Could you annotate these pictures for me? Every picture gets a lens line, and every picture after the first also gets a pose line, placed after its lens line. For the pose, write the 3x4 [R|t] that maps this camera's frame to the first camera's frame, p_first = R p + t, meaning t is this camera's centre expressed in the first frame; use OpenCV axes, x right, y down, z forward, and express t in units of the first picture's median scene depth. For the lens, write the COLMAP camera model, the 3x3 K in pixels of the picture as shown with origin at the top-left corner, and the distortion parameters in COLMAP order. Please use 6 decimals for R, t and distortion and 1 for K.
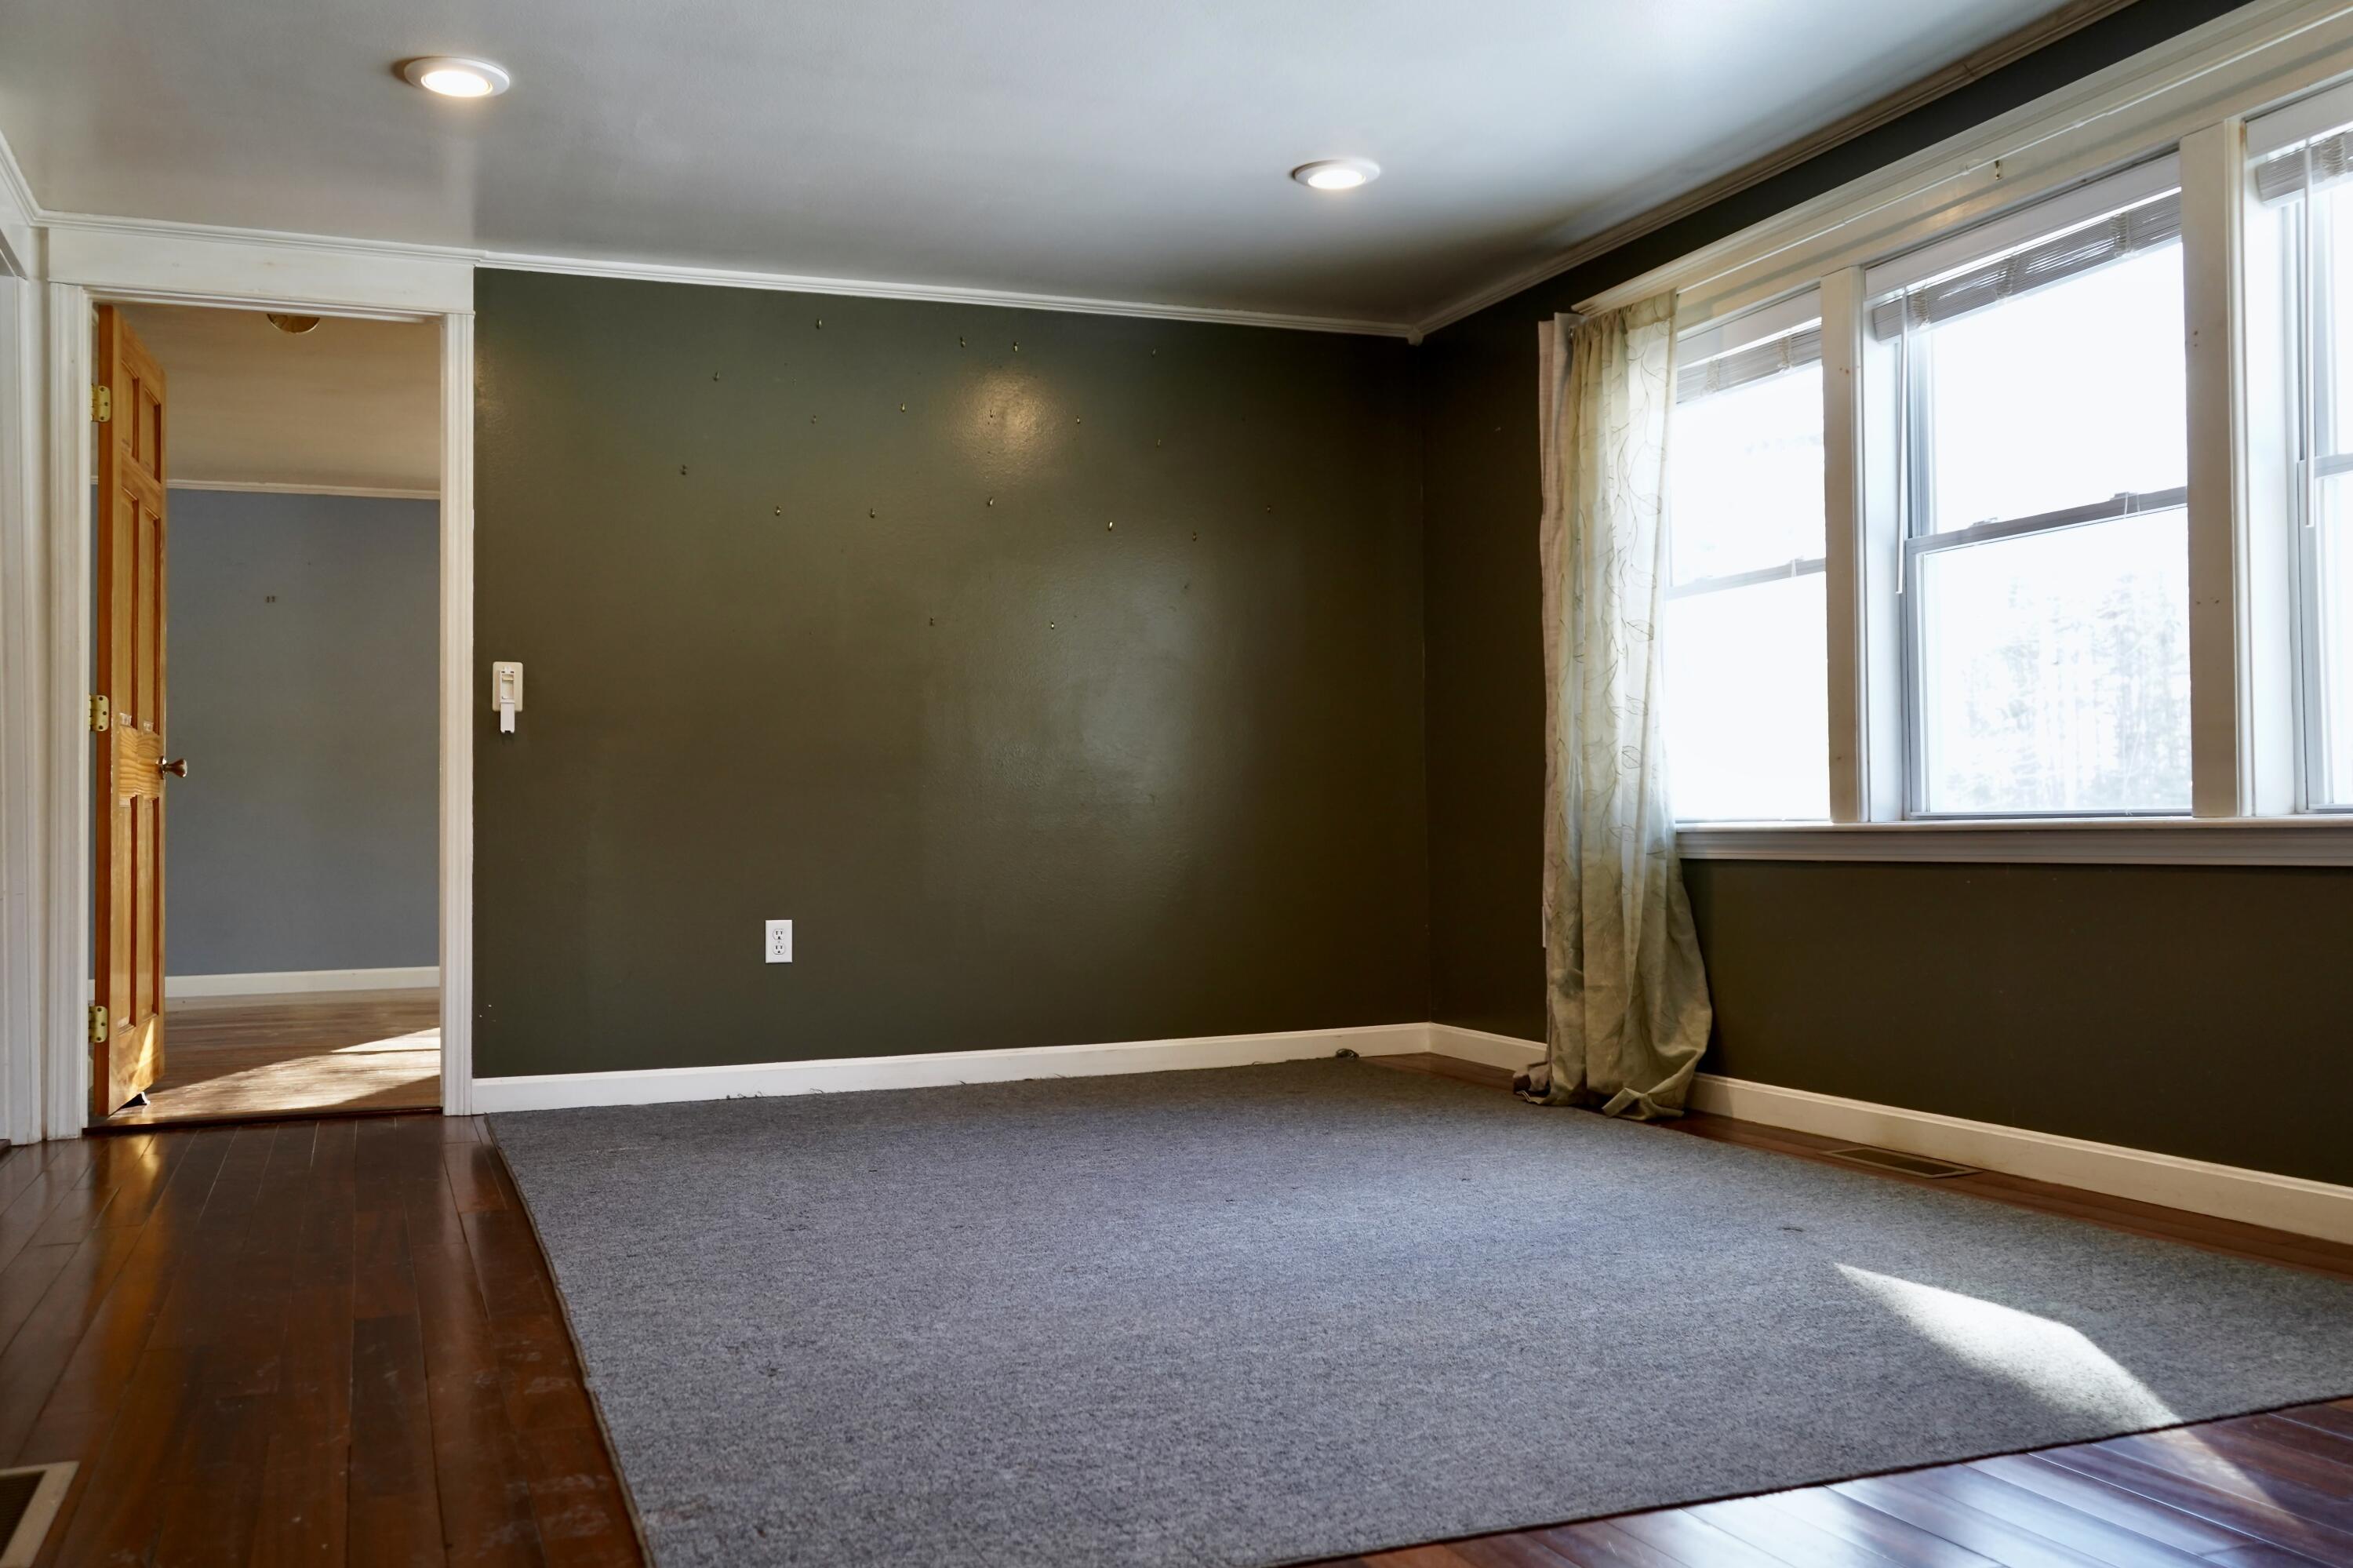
lens RADIAL K [[2027.1, 0, 1176.5], [0, 2027.1, 784.0], [0, 0, 1]] dist [0.001281, 0.006236]
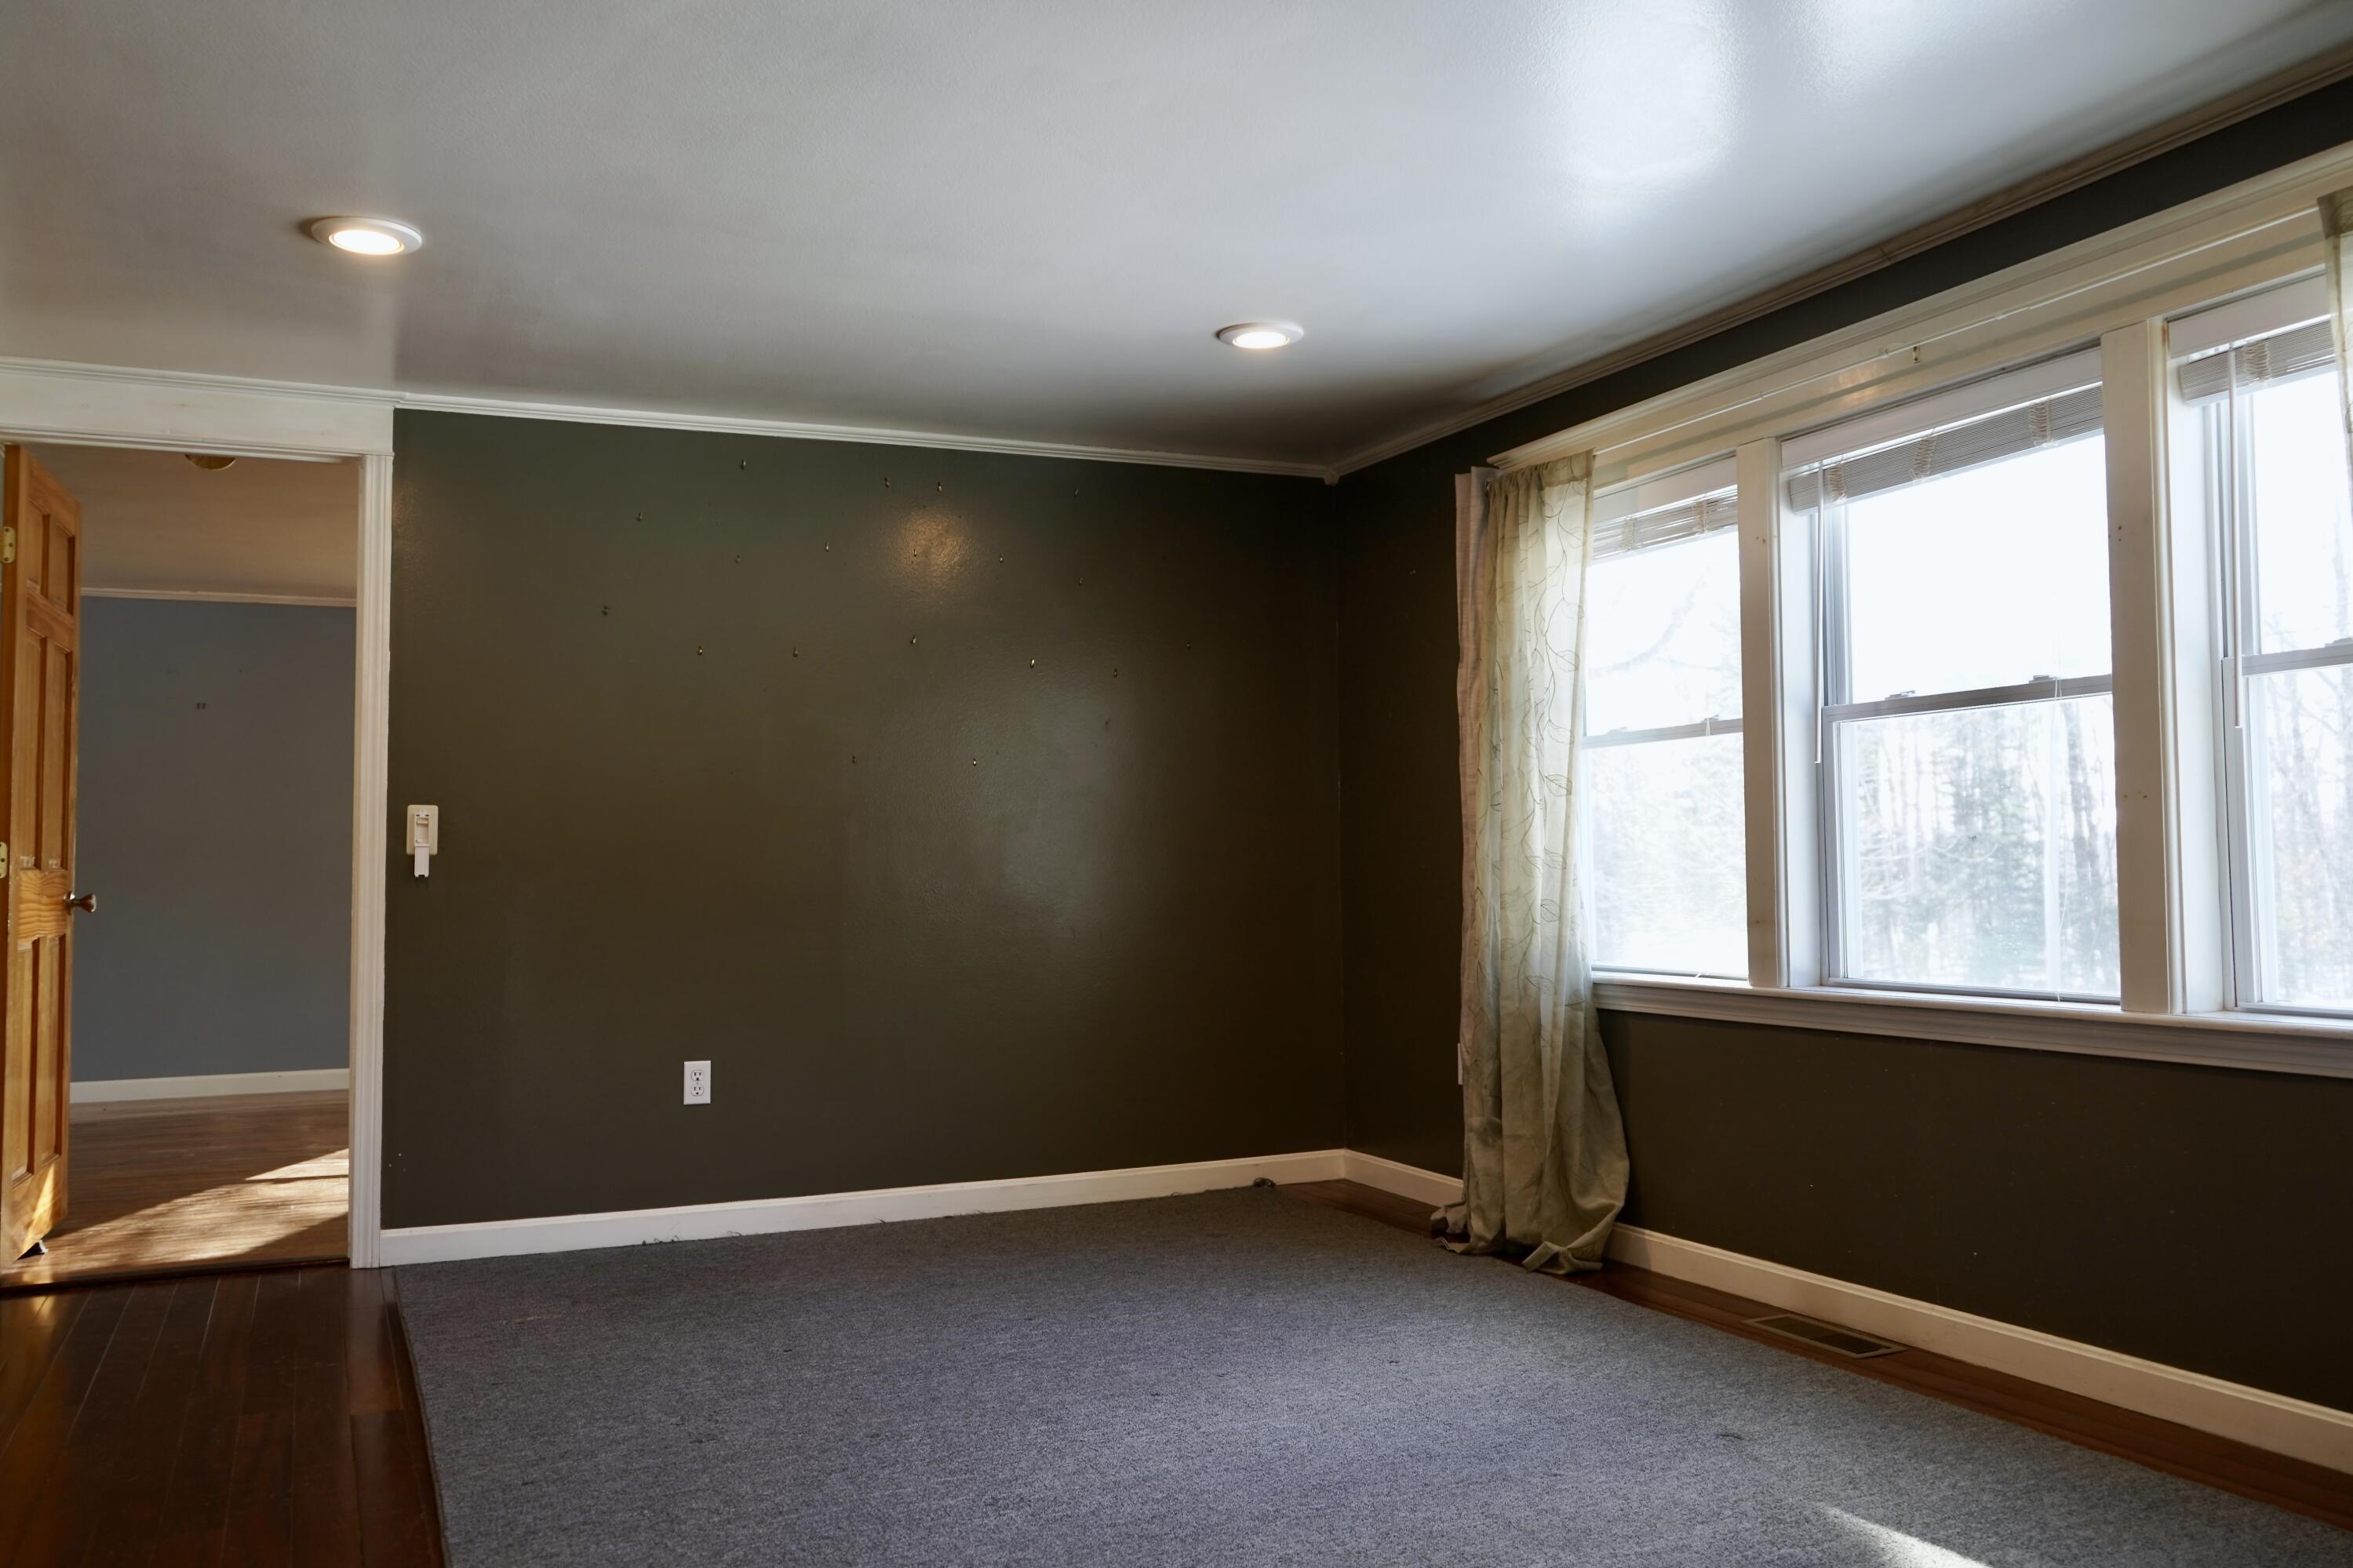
lens RADIAL K [[1882.0, 0, 1176.5], [0, 1882.0, 784.0], [0, 0, 1]] dist [-0.015187, 0.015084]
pose [[0.998903, 0.003900, 0.046667, -0.005313], [-0.002750, 0.999692, -0.024674, -0.051946], [-0.046749, 0.024519, 0.998606, 0.070764]]
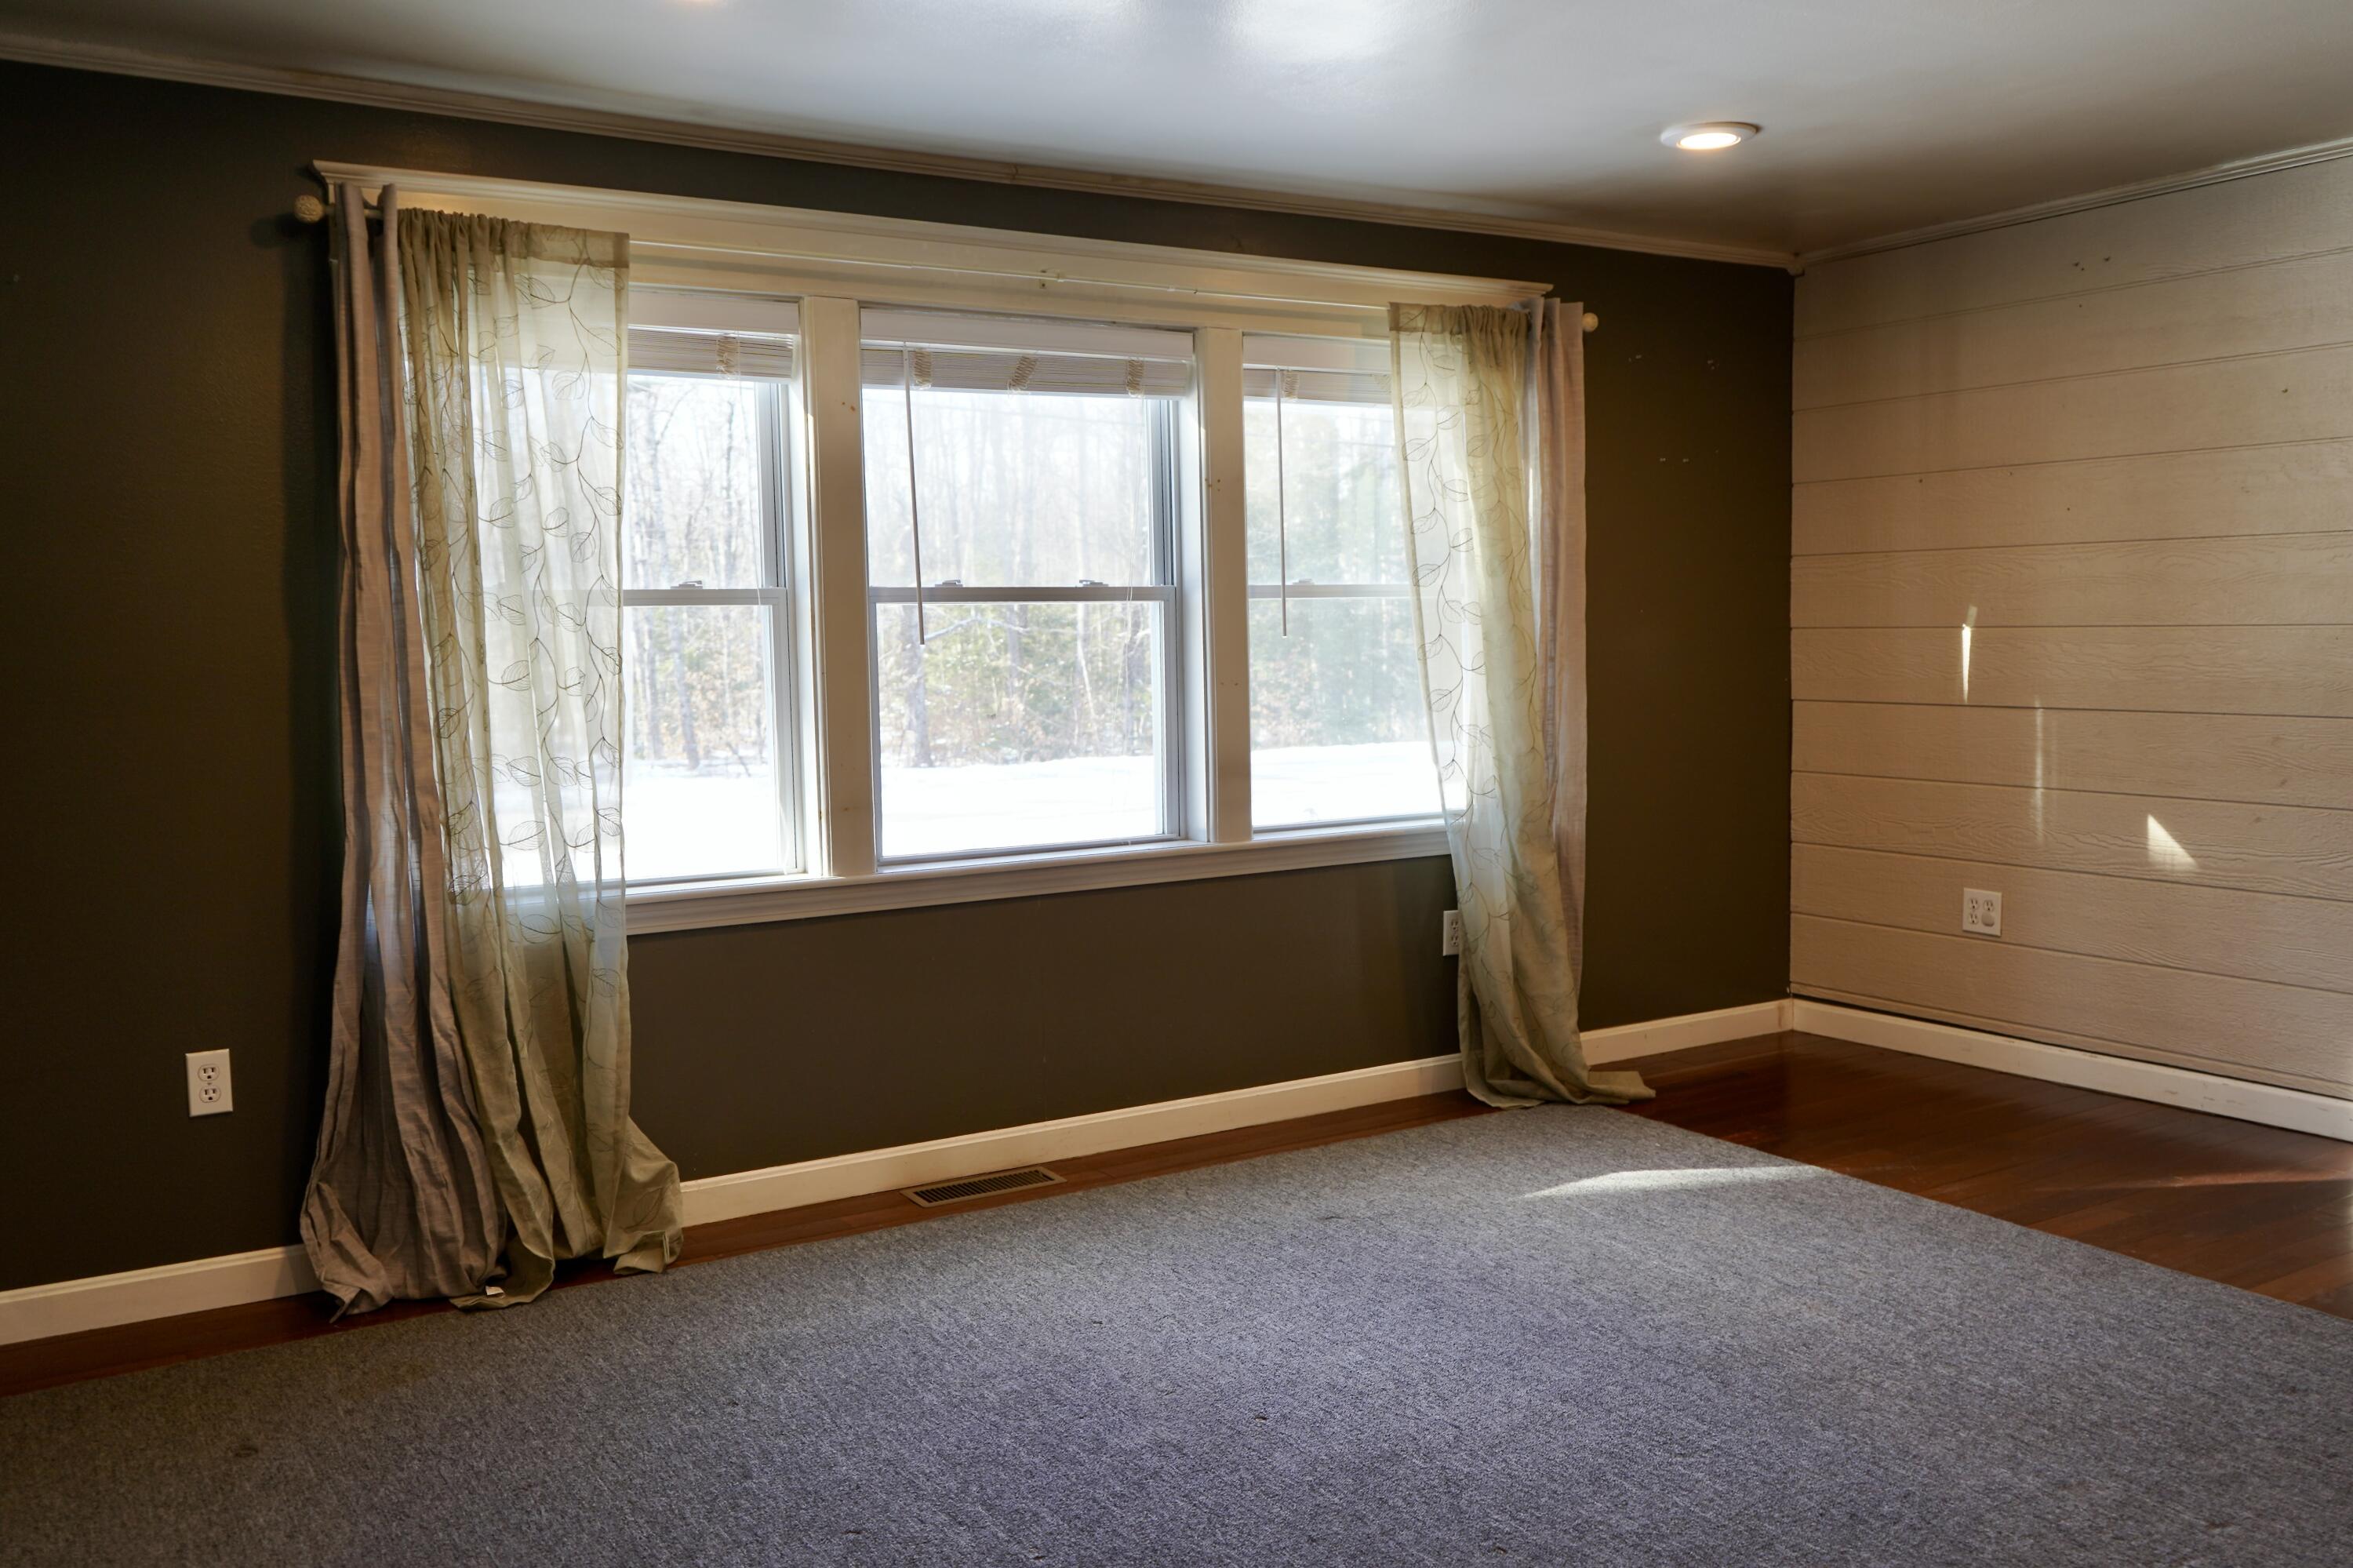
lens RADIAL K [[1994.1, 0, 1176.5], [0, 1994.1, 784.0], [0, 0, 1]] dist [-0.002230, 0.013917]
pose [[-0.183620, -0.053252, 0.981554, -0.571703], [0.001277, 0.998518, 0.054411, -0.068467], [-0.982996, 0.011244, -0.183280, 0.918107]]
